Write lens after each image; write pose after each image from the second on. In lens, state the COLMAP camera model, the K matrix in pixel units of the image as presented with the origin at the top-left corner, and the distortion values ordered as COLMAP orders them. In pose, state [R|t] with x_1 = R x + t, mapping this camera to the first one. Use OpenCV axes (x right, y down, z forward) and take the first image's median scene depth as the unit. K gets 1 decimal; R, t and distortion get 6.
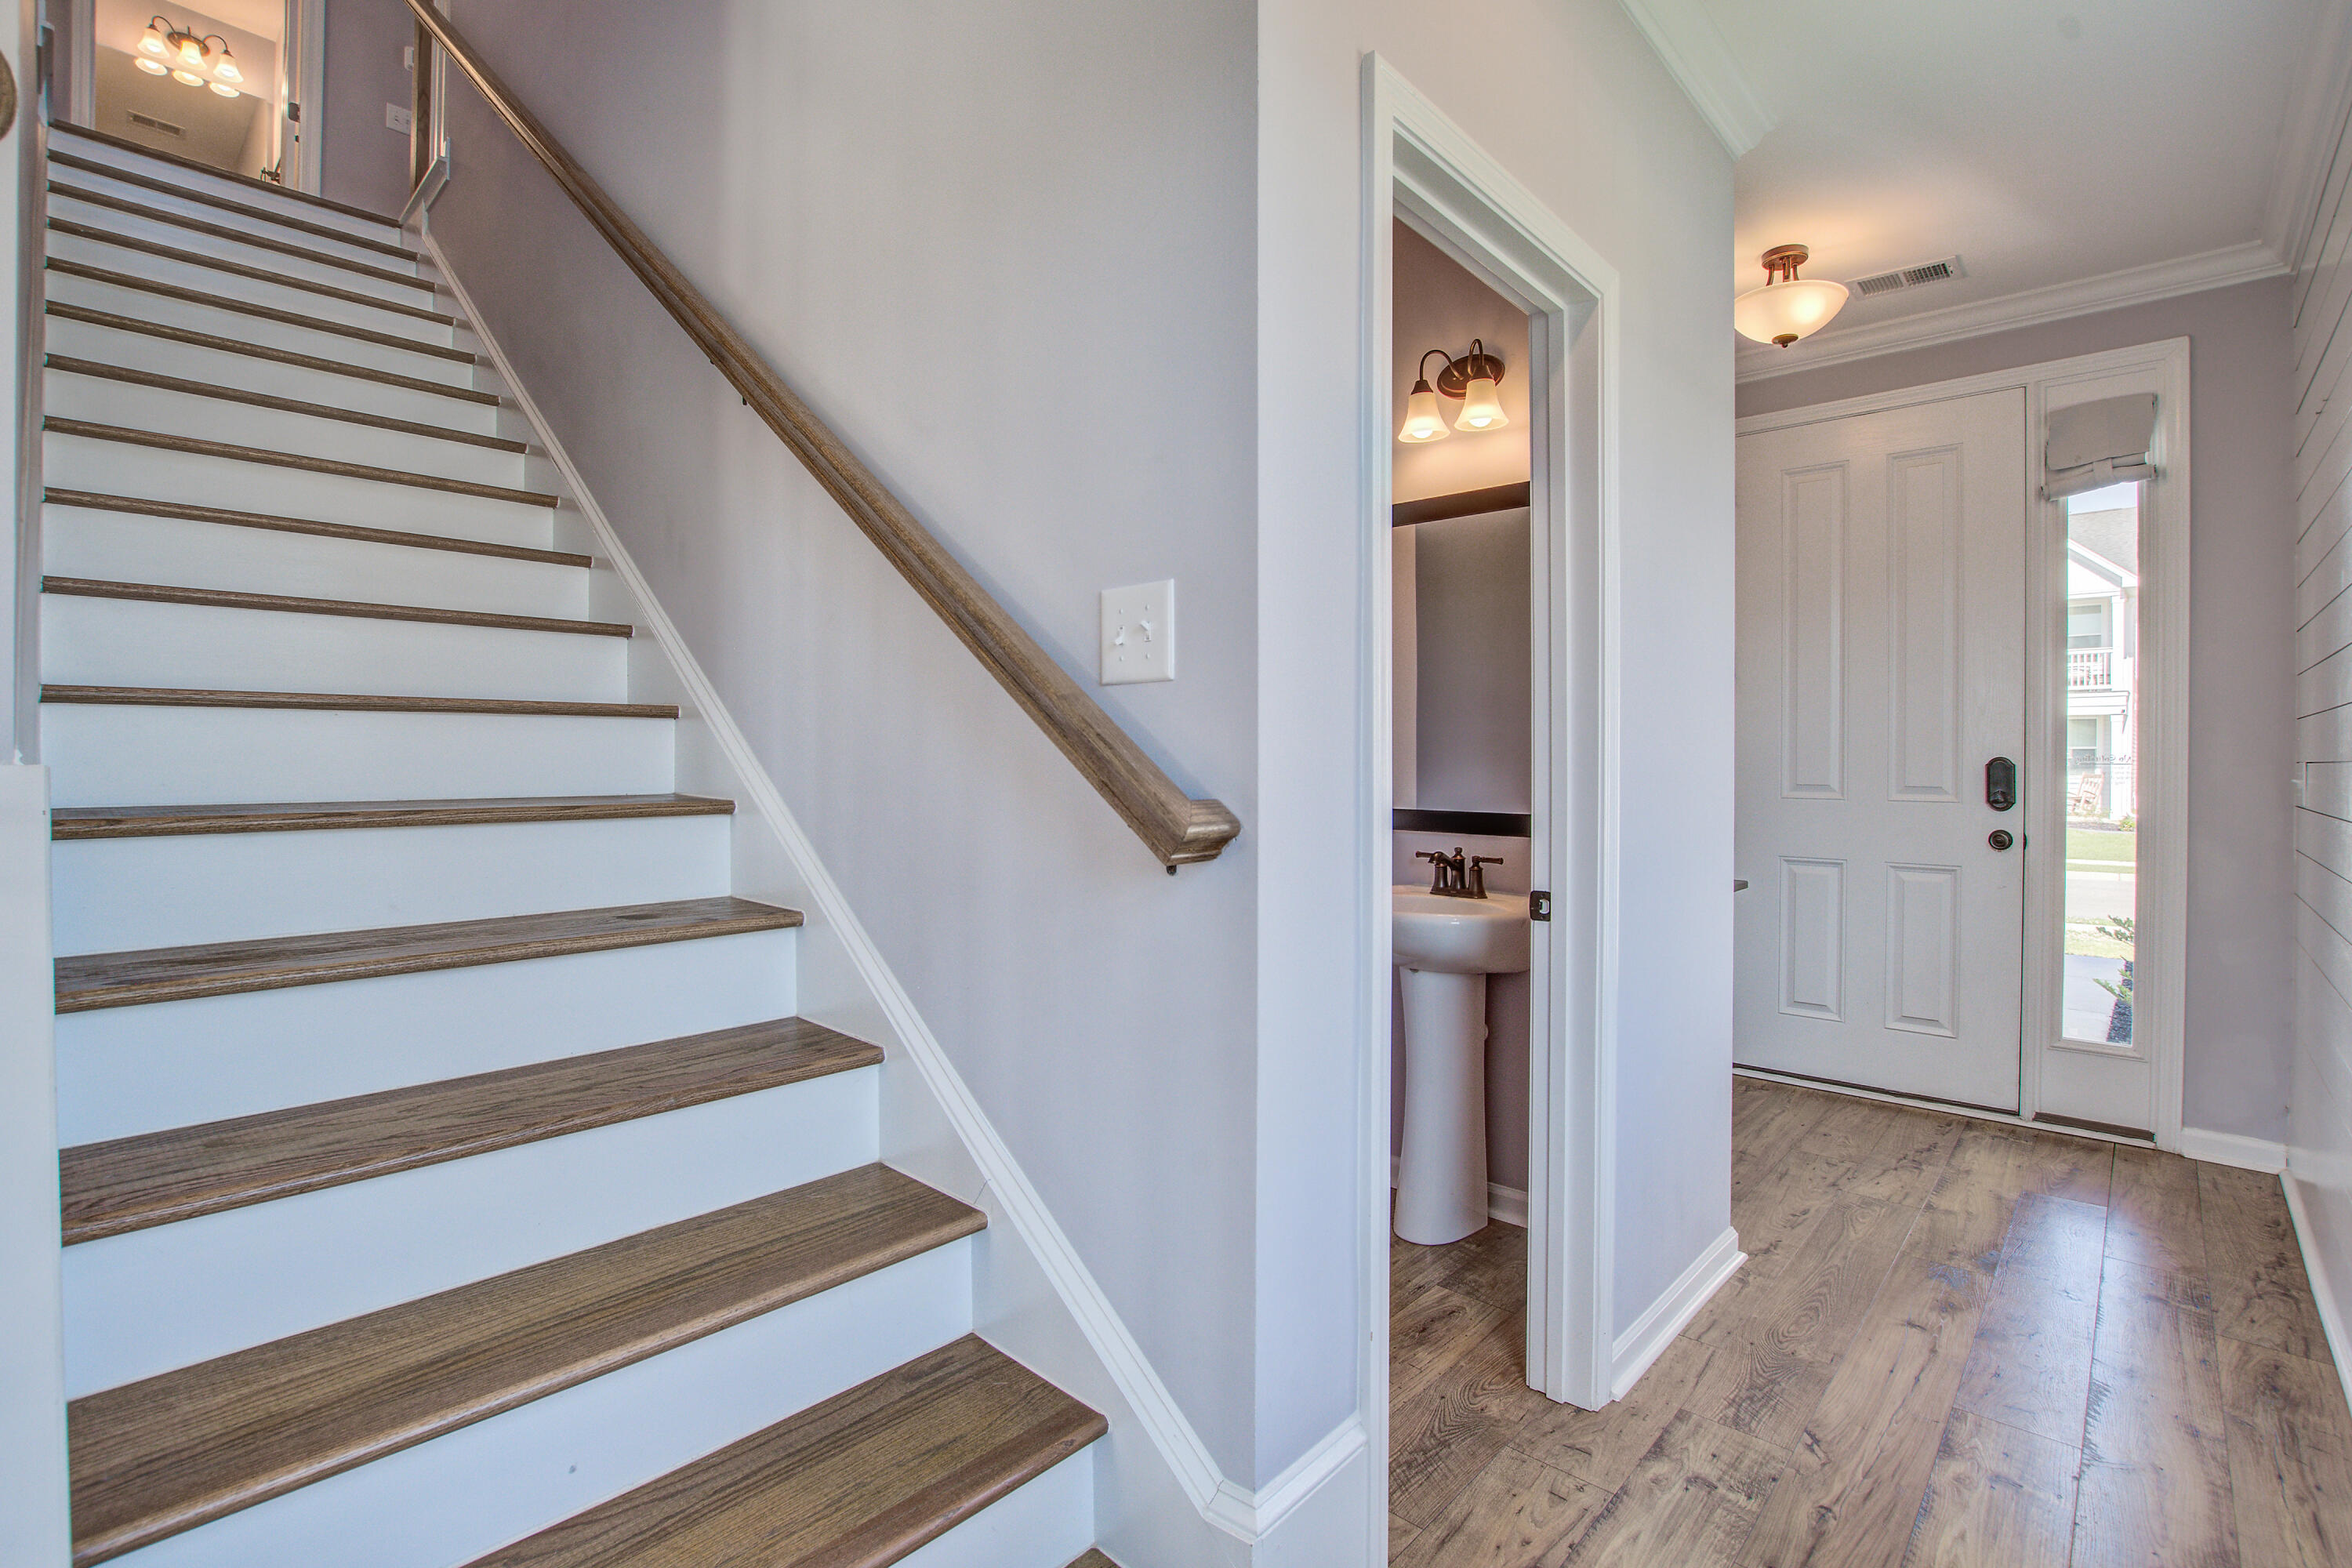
lens RADIAL K [[1072.7, 0, 1148.9], [0, 1072.7, 756.4], [0, 0, 1]] dist [-0.027679, 0.002880]
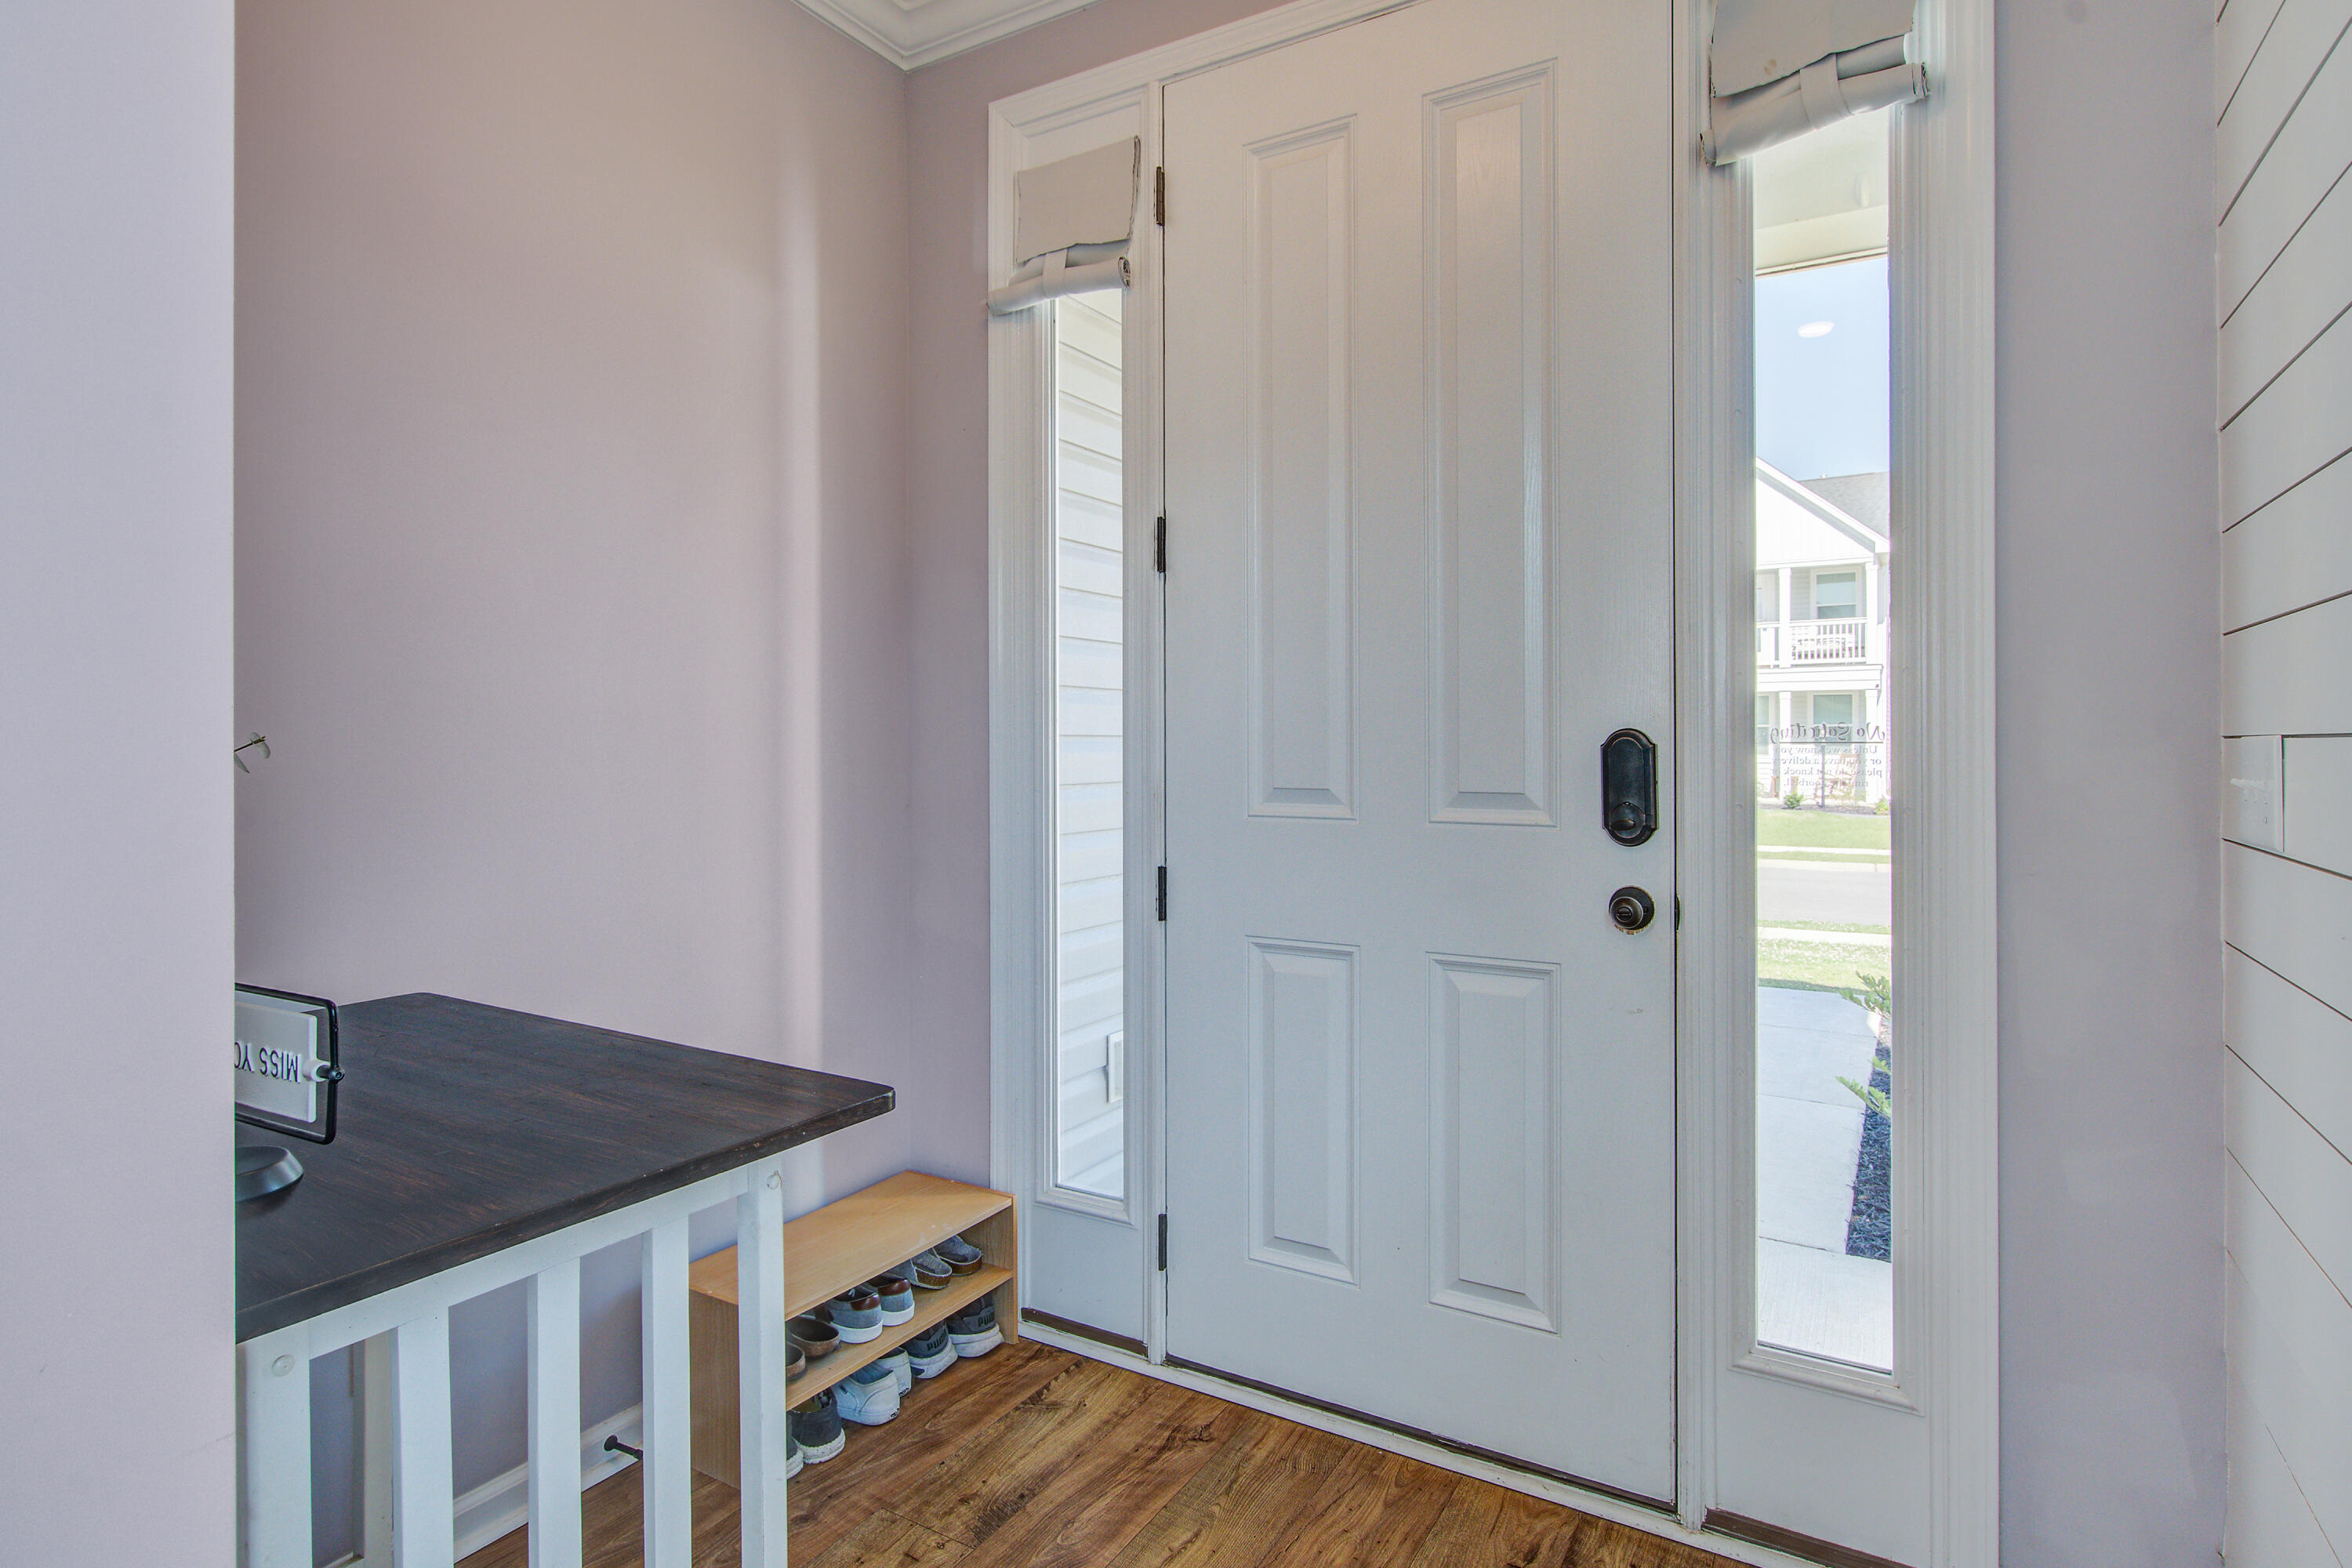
lens RADIAL K [[1264.2, 0, 1120.1], [0, 1264.2, 730.7], [0, 0, 1]] dist [-0.003271, -0.000188]
pose [[0.978483, -0.005218, 0.206262, 0.492412], [0.006862, 0.999950, -0.007256, 0.004053], [-0.206214, 0.008515, 0.978470, 0.522995]]
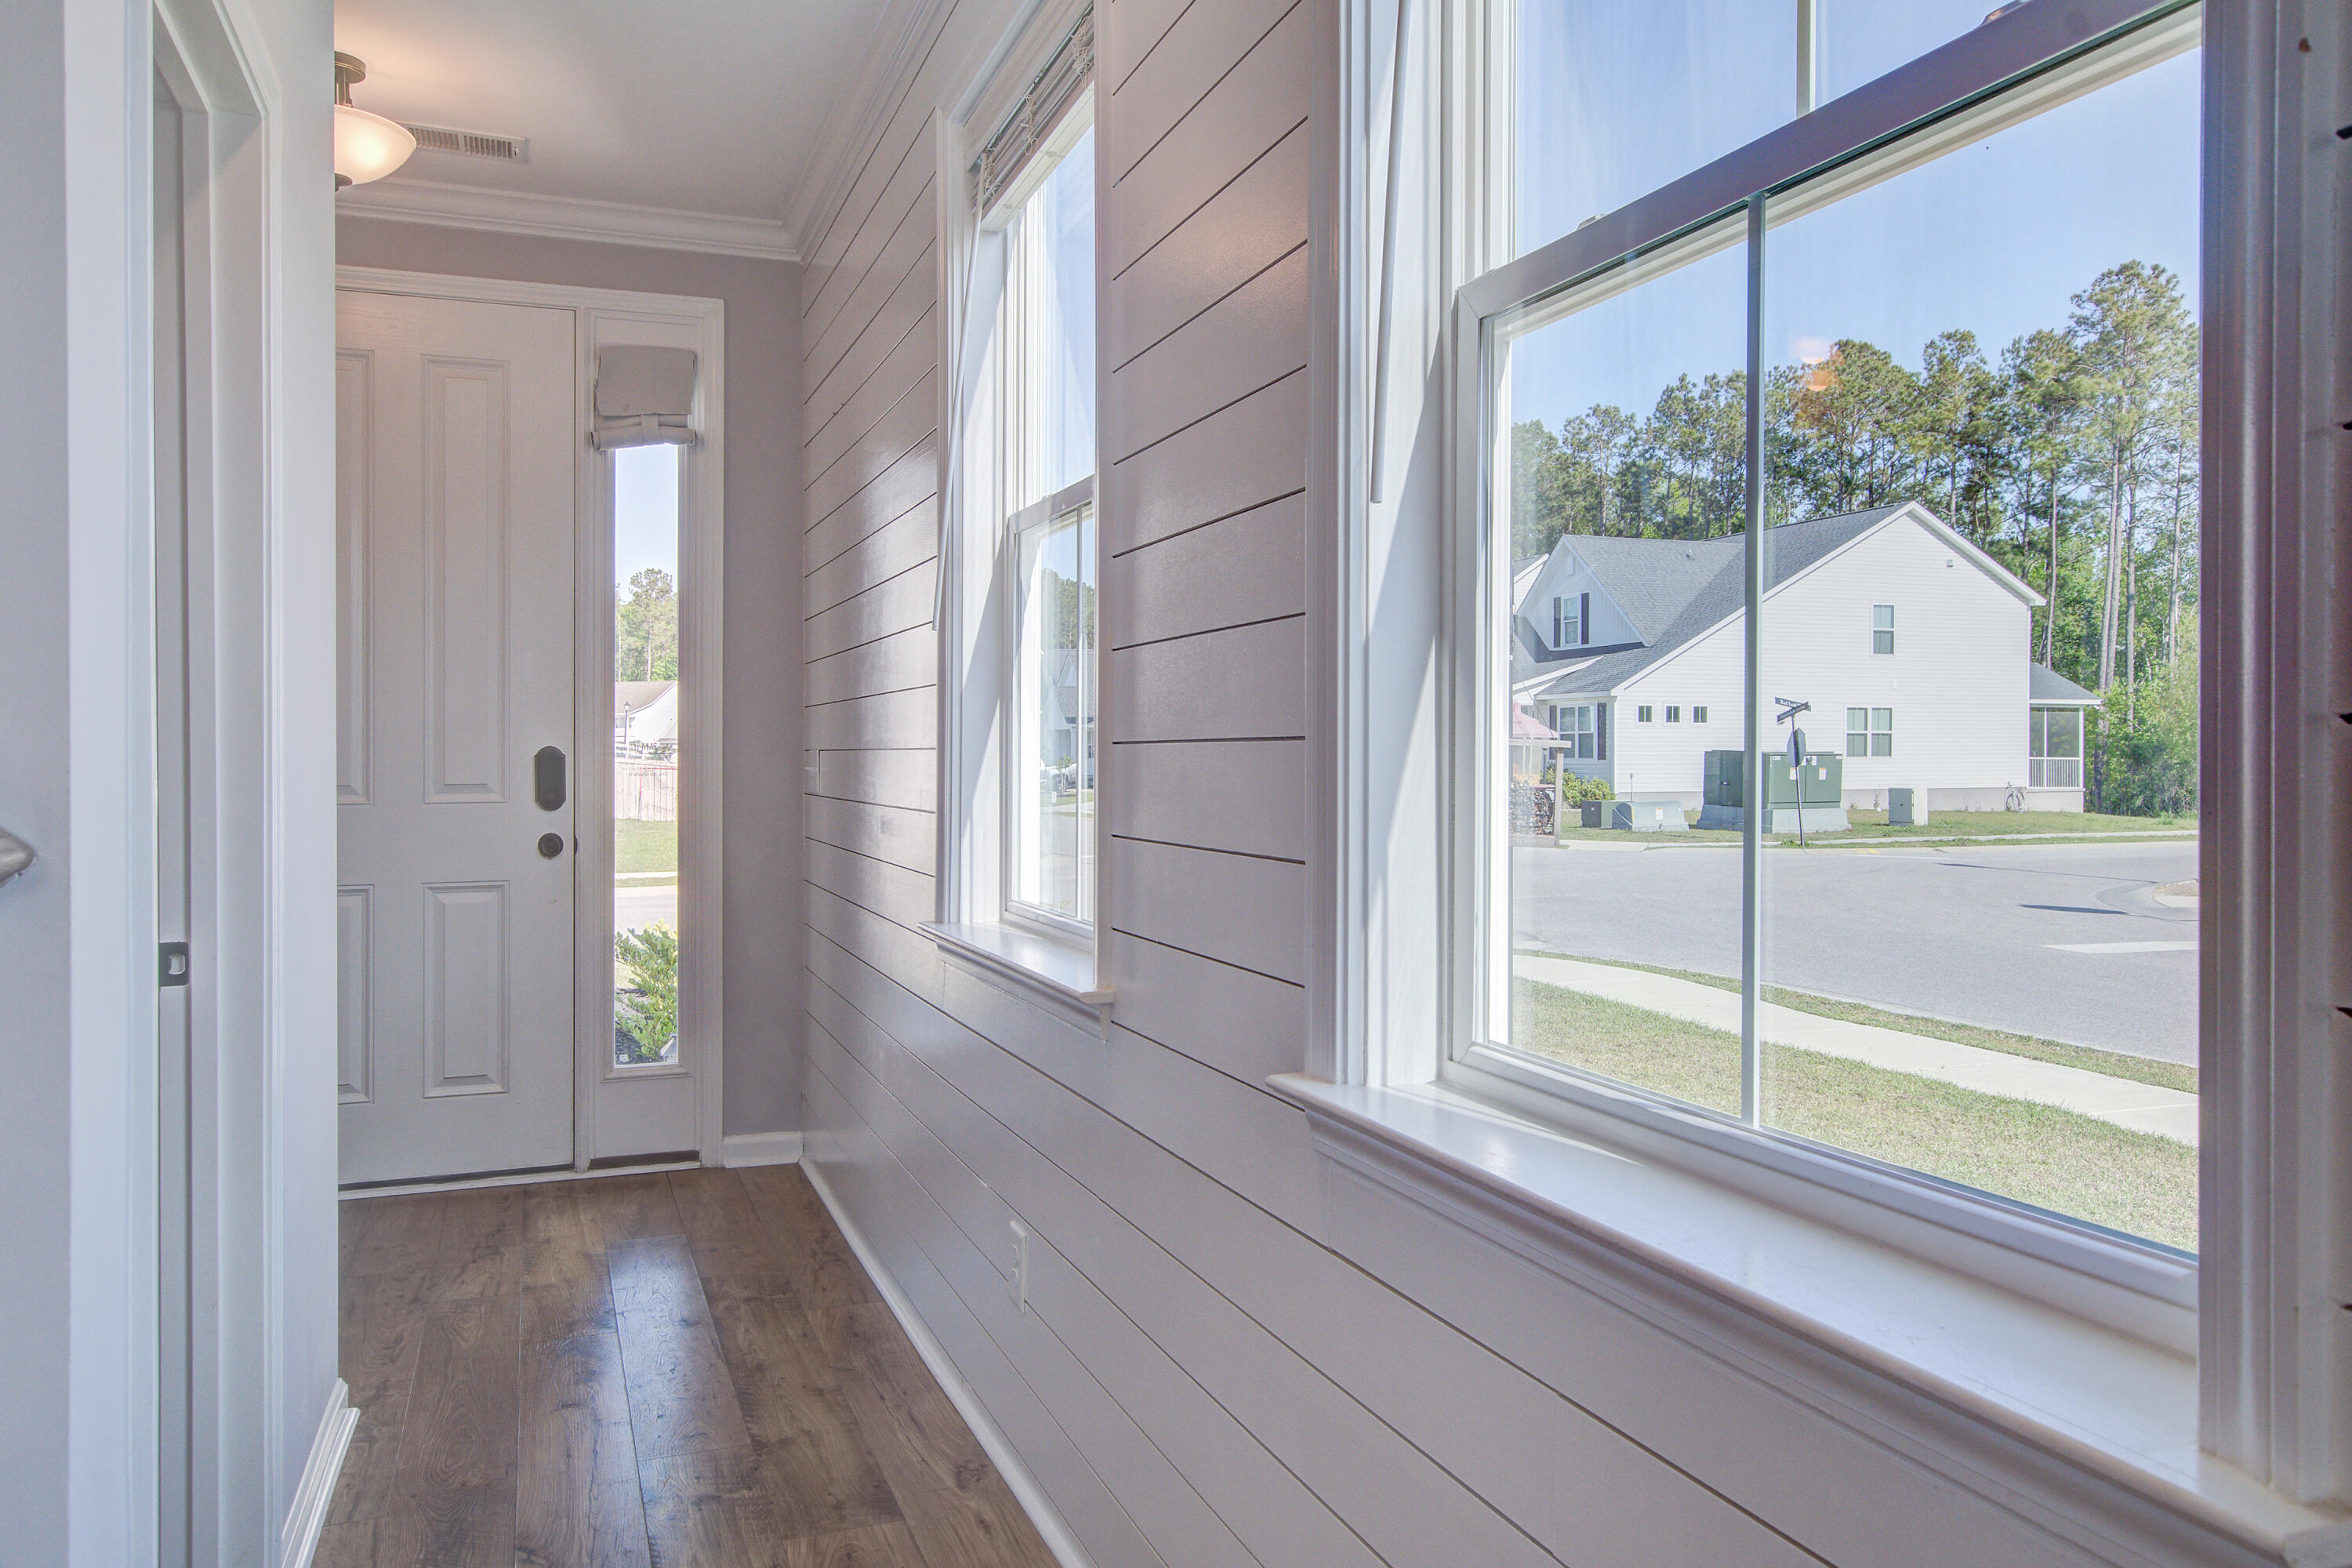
lens RADIAL K [[1651.9, 0, 1198.8], [0, 1651.9, 753.3], [0, 0, 1]] dist [-0.006129, 0.001947]
pose [[0.429888, -0.007183, 0.902854, -0.160679], [0.003330, 0.999974, 0.006370, -0.000687], [-0.902876, 0.000268, 0.429900, -0.030343]]
